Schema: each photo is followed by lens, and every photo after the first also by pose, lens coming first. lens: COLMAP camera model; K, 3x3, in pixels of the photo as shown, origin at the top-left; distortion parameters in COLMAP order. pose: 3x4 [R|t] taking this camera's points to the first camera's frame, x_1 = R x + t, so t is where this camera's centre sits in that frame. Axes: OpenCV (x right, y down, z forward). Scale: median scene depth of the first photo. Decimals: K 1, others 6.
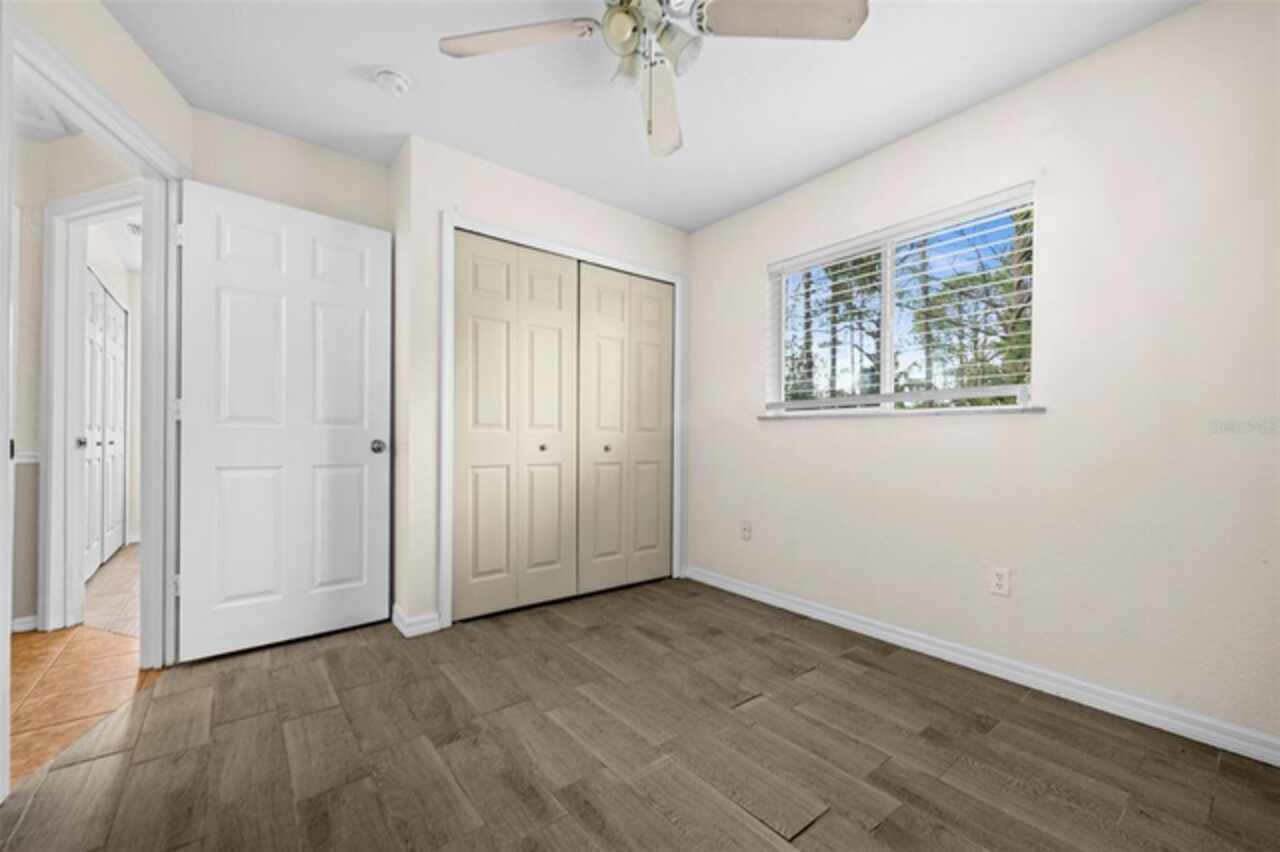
lens RADIAL K [[508.0, 0, 638.8], [0, 508.0, 432.7], [0, 0, 1]] dist [0.000204, 0.000010]
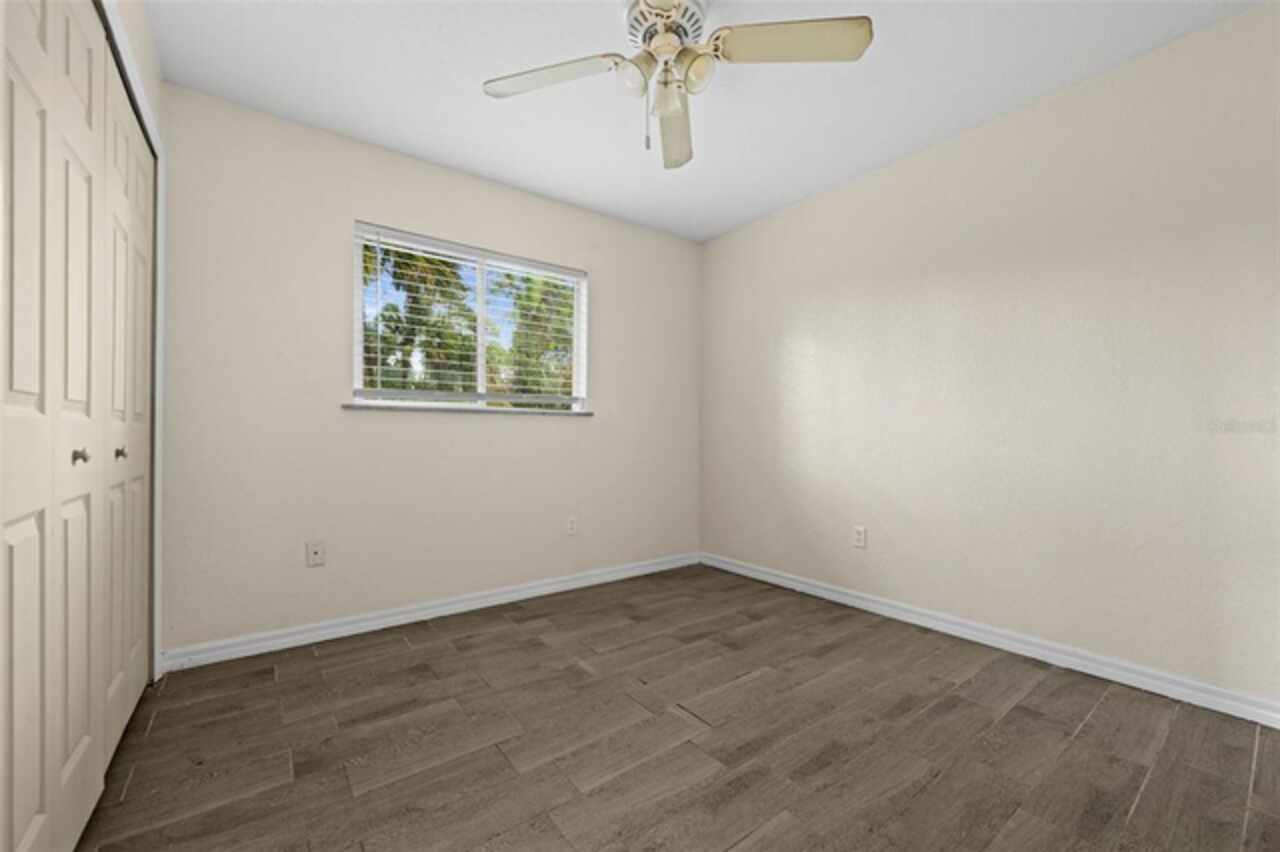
lens RADIAL K [[508.0, 0, 638.8], [0, 508.0, 432.7], [0, 0, 1]] dist [0.000204, 0.000010]
pose [[0.028235, -0.003491, 0.999595, -0.780524], [-0.009938, 0.999943, 0.003773, 0.006133], [-0.999552, -0.010041, 0.028198, 0.746919]]
